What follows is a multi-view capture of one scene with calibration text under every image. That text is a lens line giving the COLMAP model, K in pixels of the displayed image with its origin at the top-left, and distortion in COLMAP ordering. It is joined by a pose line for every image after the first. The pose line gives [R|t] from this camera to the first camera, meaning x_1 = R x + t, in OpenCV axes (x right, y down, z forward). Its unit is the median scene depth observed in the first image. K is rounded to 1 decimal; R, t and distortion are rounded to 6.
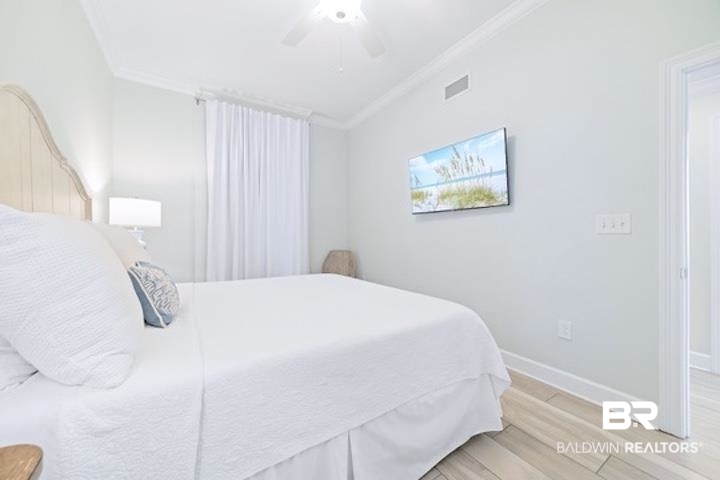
lens RADIAL K [[280.9, 0, 360.0], [0, 280.9, 240.0], [0, 0, 1]] dist [-0.025667, -0.000008]
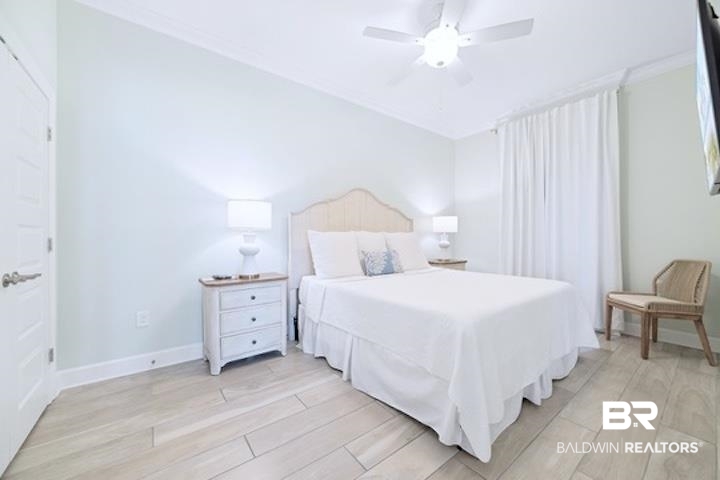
lens RADIAL K [[275.9, 0, 360.0], [0, 275.9, 240.0], [0, 0, 1]] dist [-0.000129, 0.000028]
pose [[0.073230, -0.004349, -0.997306, 0.625211], [0.006973, 0.999968, -0.003849, -0.003331], [0.997291, -0.006672, 0.073258, 0.279506]]
